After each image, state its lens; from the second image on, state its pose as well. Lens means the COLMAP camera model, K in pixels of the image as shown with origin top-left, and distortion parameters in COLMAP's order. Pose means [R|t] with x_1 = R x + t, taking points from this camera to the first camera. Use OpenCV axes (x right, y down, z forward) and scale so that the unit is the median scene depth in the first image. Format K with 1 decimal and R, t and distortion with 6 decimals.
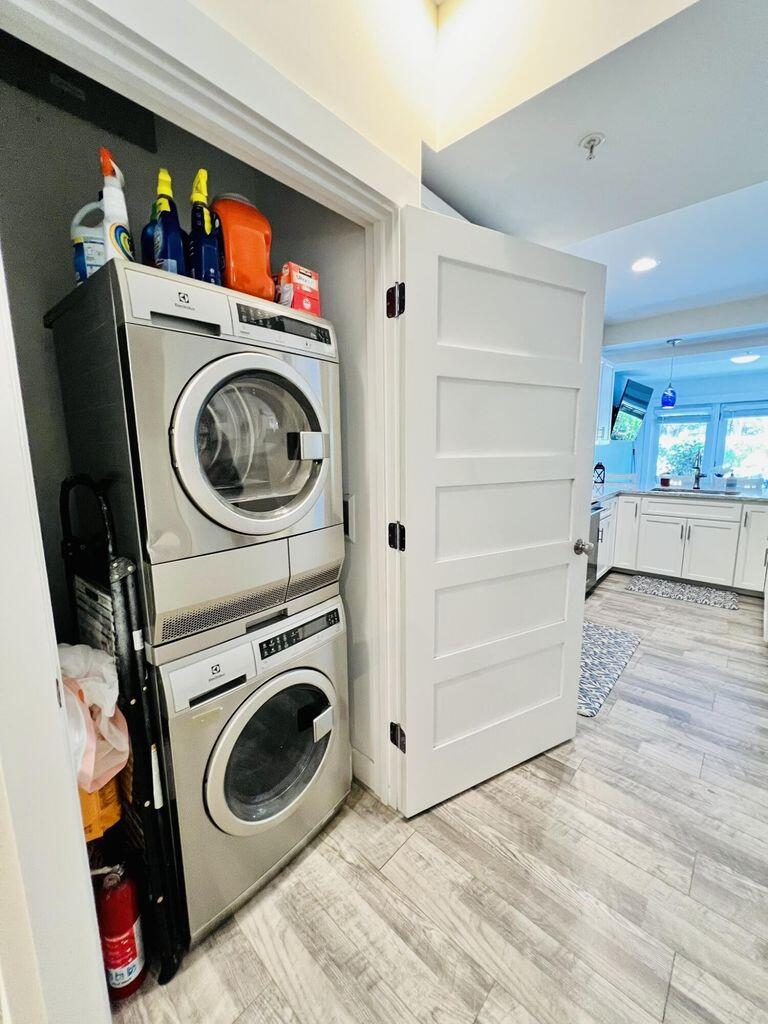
lens RADIAL K [[409.3, 0, 387.2], [0, 409.3, 510.6], [0, 0, 1]] dist [-0.001785, -0.000091]
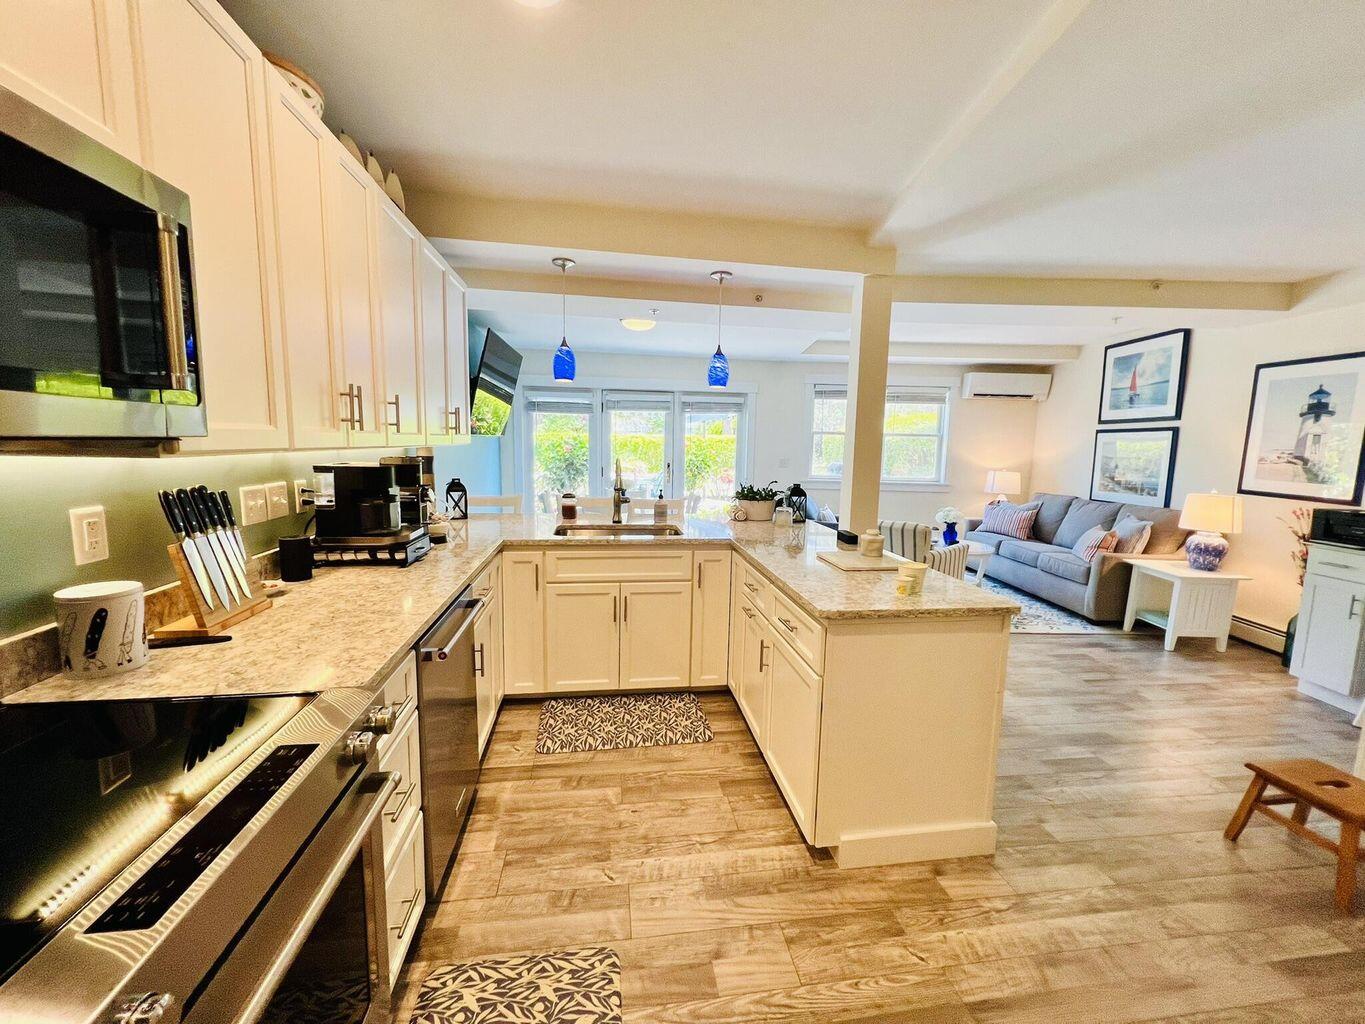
lens RADIAL K [[545.5, 0, 680.7], [0, 545.5, 508.9], [0, 0, 1]] dist [-0.001785, -0.000091]
pose [[0.637836, -0.069593, 0.767021, 0.250549], [0.090379, 0.995792, 0.015192, -0.091952], [-0.764851, 0.059632, 0.641442, 0.503140]]
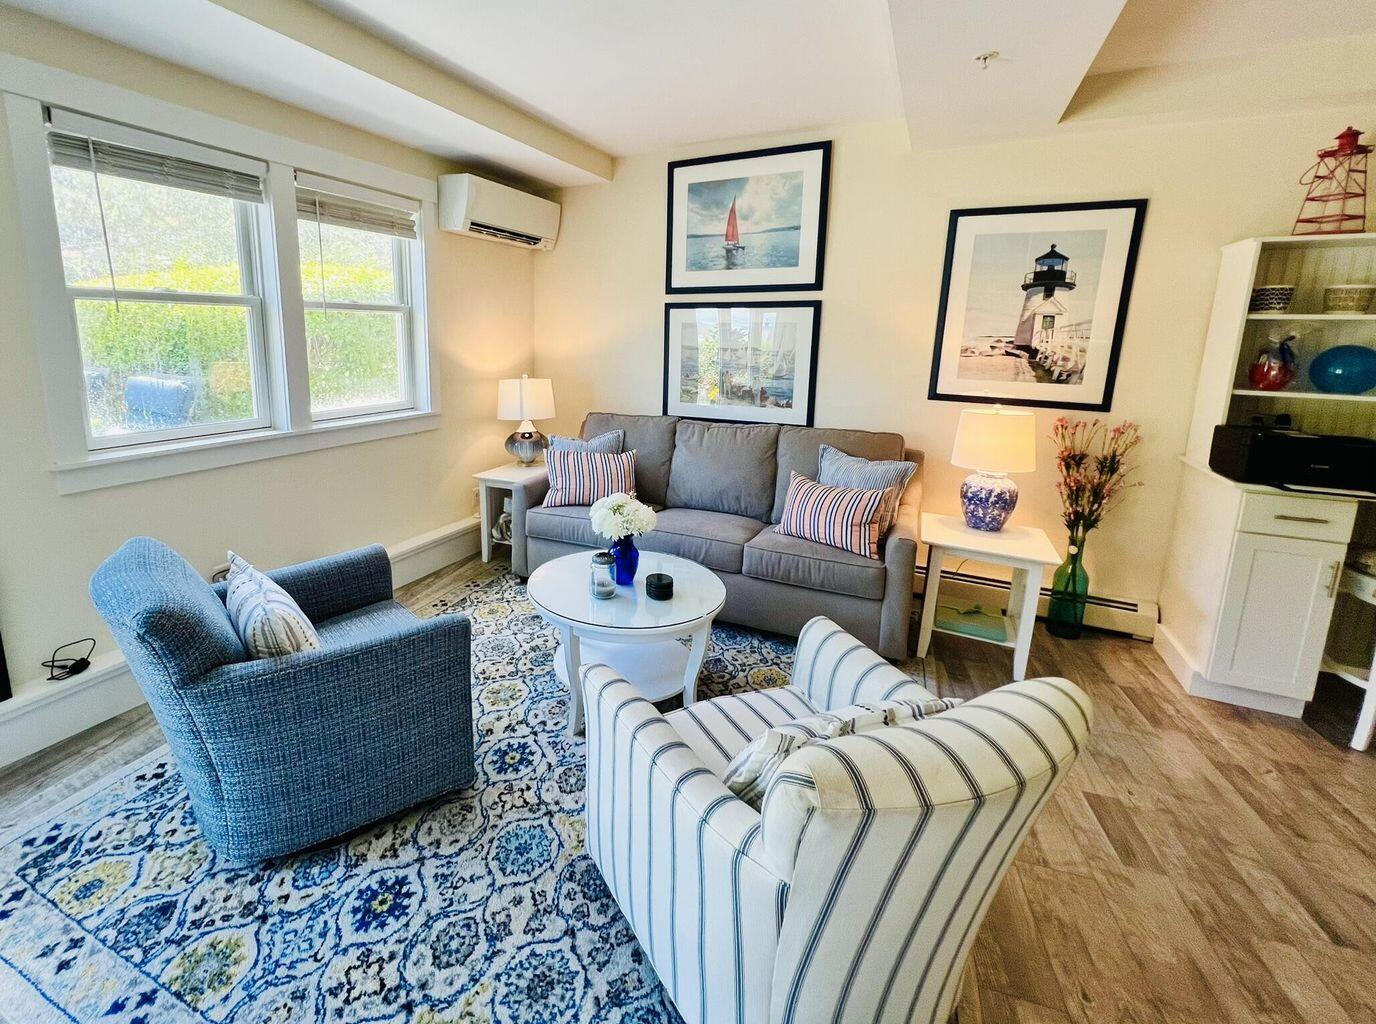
lens RADIAL K [[626.9, 0, 606.8], [0, 626.9, 439.9], [0, 0, 1]] dist [0.007625, -0.000473]
pose [[-0.386563, -0.156086, 0.908959, 1.261848], [0.132175, 0.966024, 0.222097, -0.216791], [-0.912742, 0.205996, -0.352799, 1.138017]]
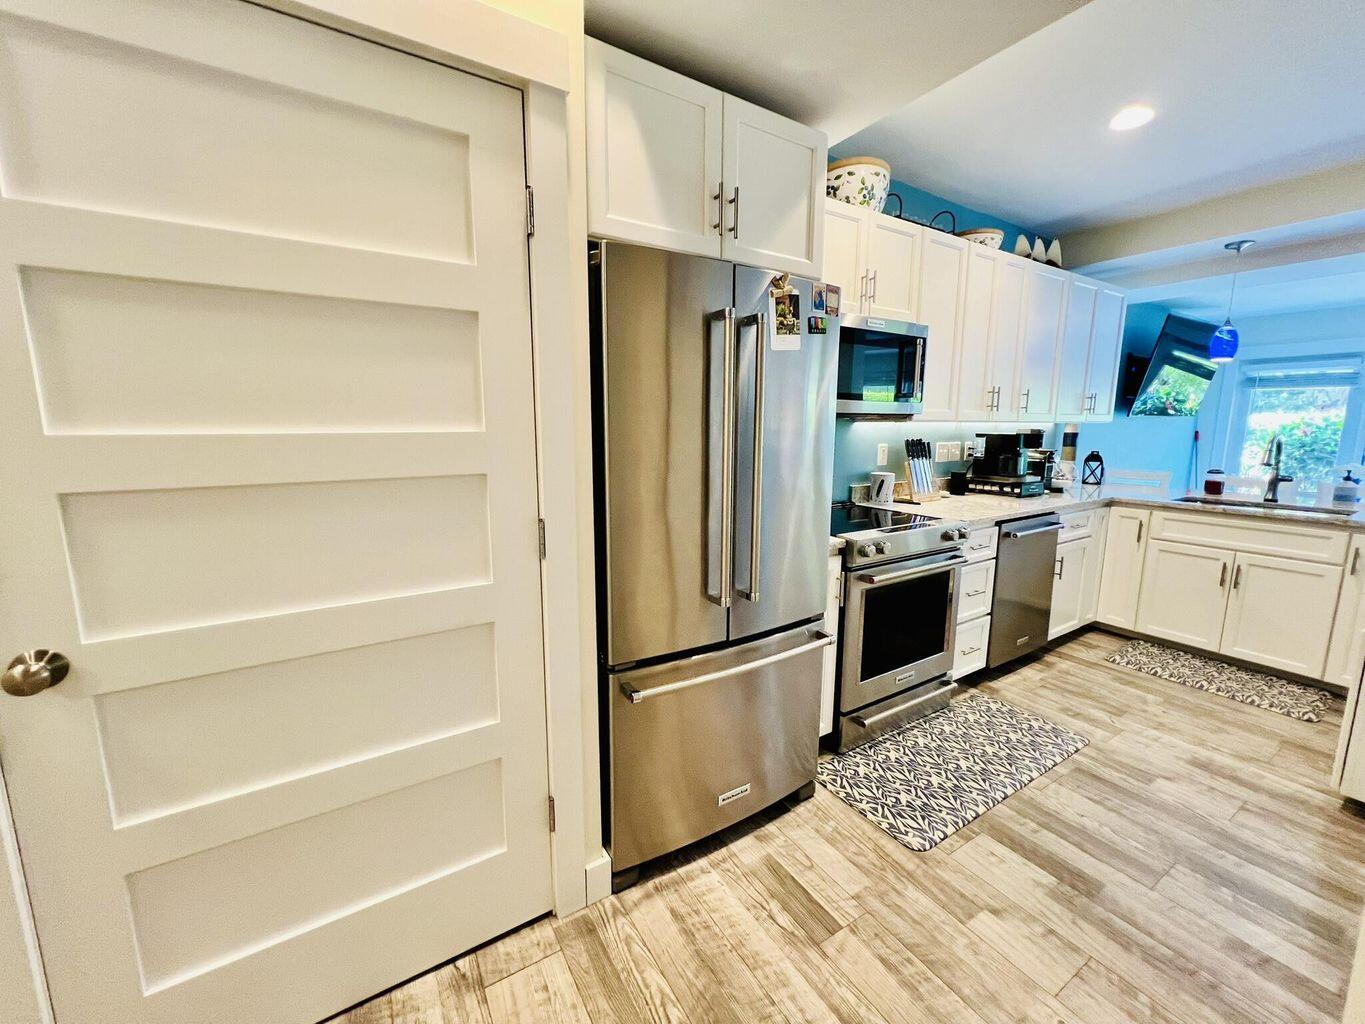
lens RADIAL K [[546.4, 0, 680.6], [0, 546.4, 509.0], [0, 0, 1]] dist [-0.001520, 0.000230]
pose [[0.961296, 0.057065, -0.269544, 0.203358], [-0.056108, 0.998361, 0.011260, -0.006321], [0.269745, 0.004299, 0.962922, 0.053362]]
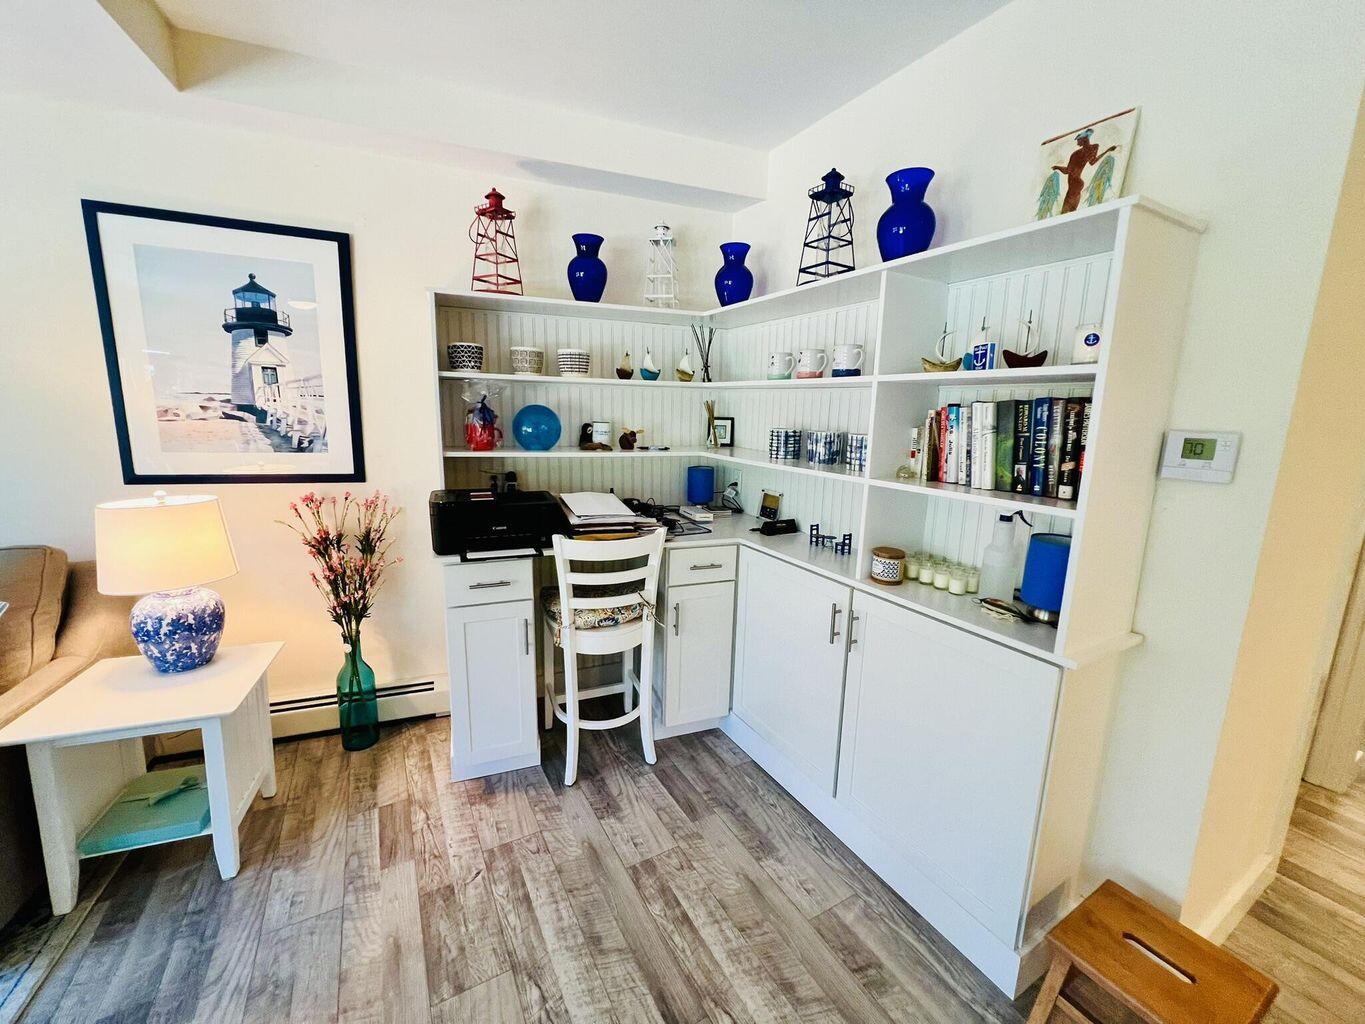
lens RADIAL K [[546.4, 0, 680.6], [0, 546.4, 509.0], [0, 0, 1]] dist [-0.001520, 0.000230]
pose [[-0.950188, -0.067546, 0.304270, 1.225589], [0.034886, 0.947051, 0.319183, -0.135779], [-0.309719, 0.313899, -0.897520, 0.676165]]
